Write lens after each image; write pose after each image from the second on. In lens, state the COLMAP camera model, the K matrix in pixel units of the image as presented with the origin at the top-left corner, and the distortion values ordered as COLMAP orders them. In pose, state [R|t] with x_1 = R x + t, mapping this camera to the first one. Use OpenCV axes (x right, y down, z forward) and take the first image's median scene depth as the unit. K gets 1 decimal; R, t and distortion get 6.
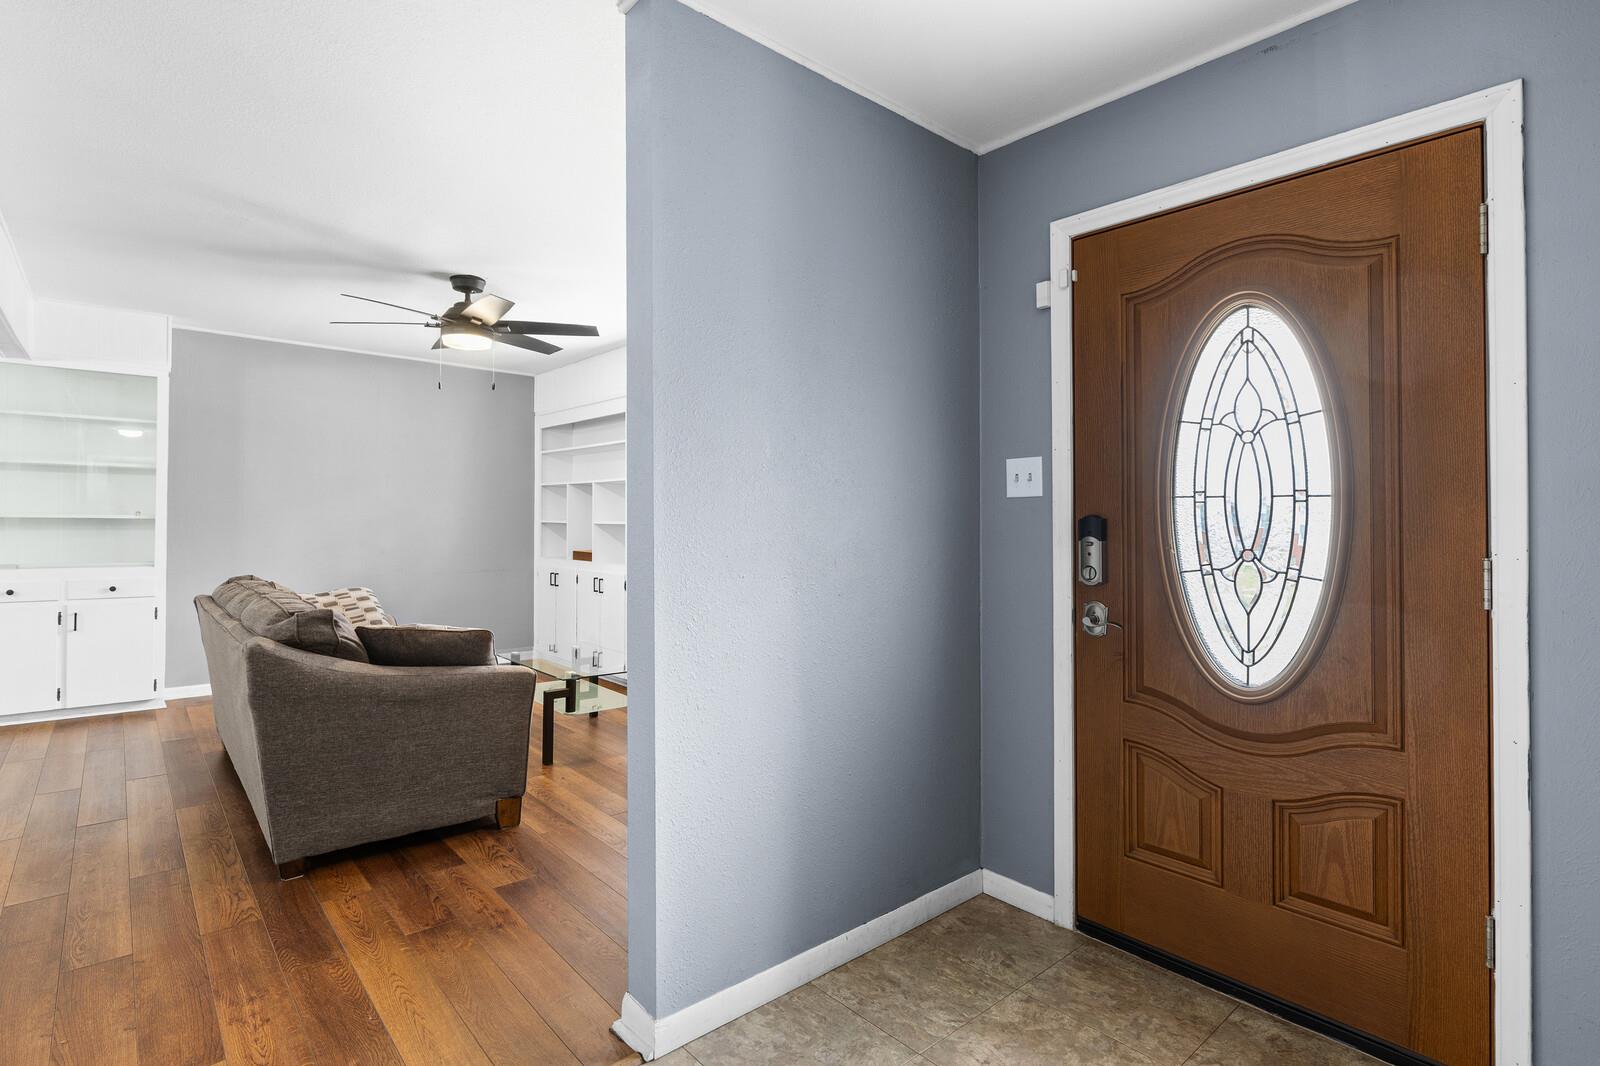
lens RADIAL K [[801.2, 0, 791.2], [0, 801.2, 521.1], [0, 0, 1]] dist [-0.006552, 0.000309]
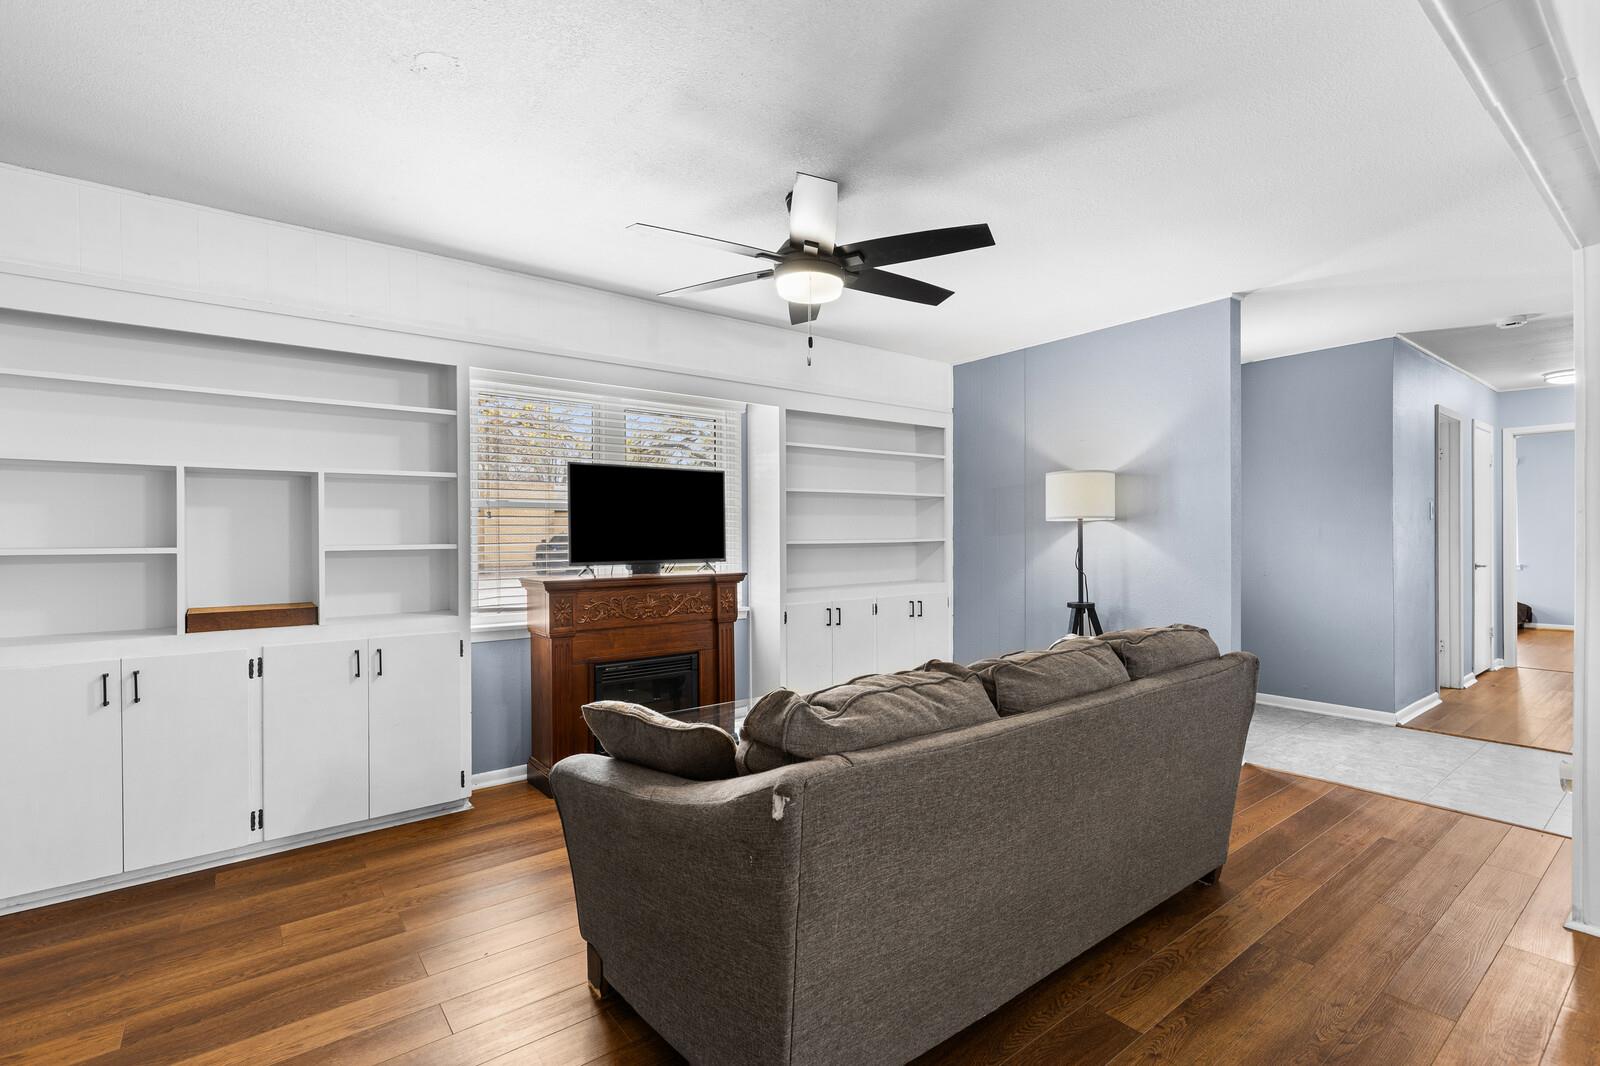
lens RADIAL K [[738.6, 0, 794.5], [0, 738.6, 534.4], [0, 0, 1]] dist [0.005514, 0.000000]
pose [[0.042948, -0.030178, 0.998621, -0.969287], [-0.006872, 0.999511, 0.030501, -0.034641], [-0.999054, -0.008172, 0.042720, 0.897272]]
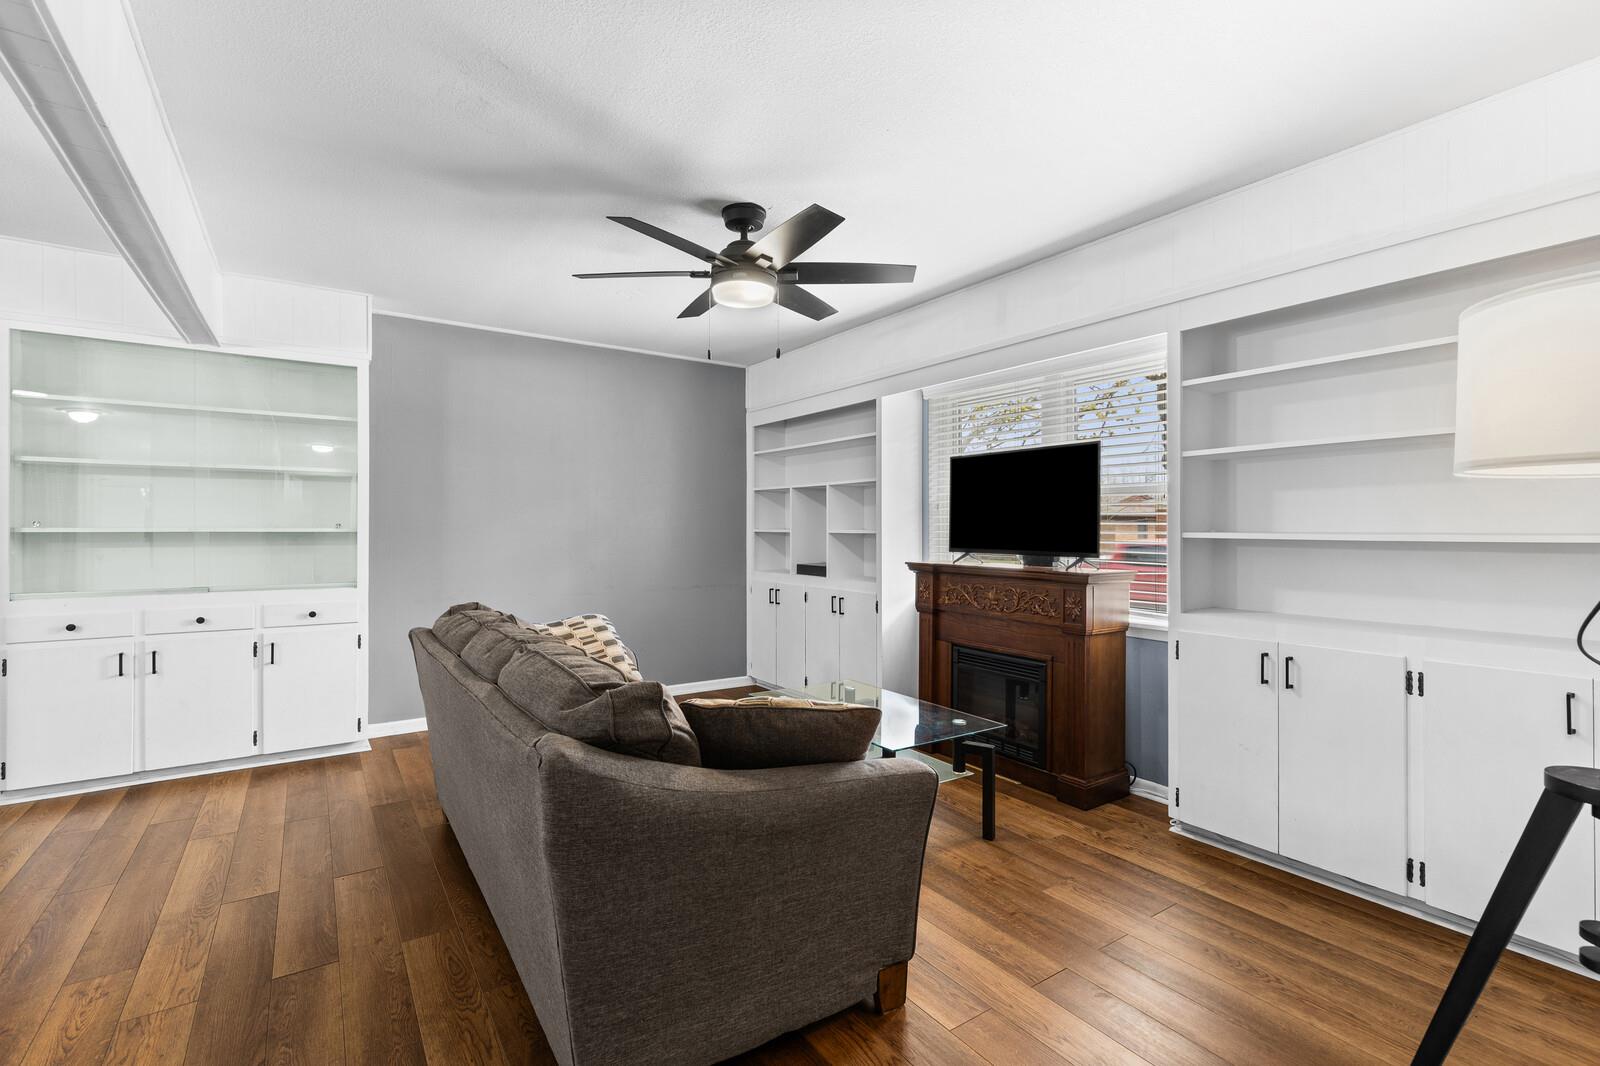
lens RADIAL K [[738.6, 0, 800.8], [0, 738.6, 532.3], [0, 0, 1]] dist [0.005514, 0.000000]
pose [[0.993307, -0.008031, -0.115226, -0.247853], [0.008654, 0.999951, 0.004901, -0.002469], [0.115181, -0.005865, 0.993327, 0.282653]]
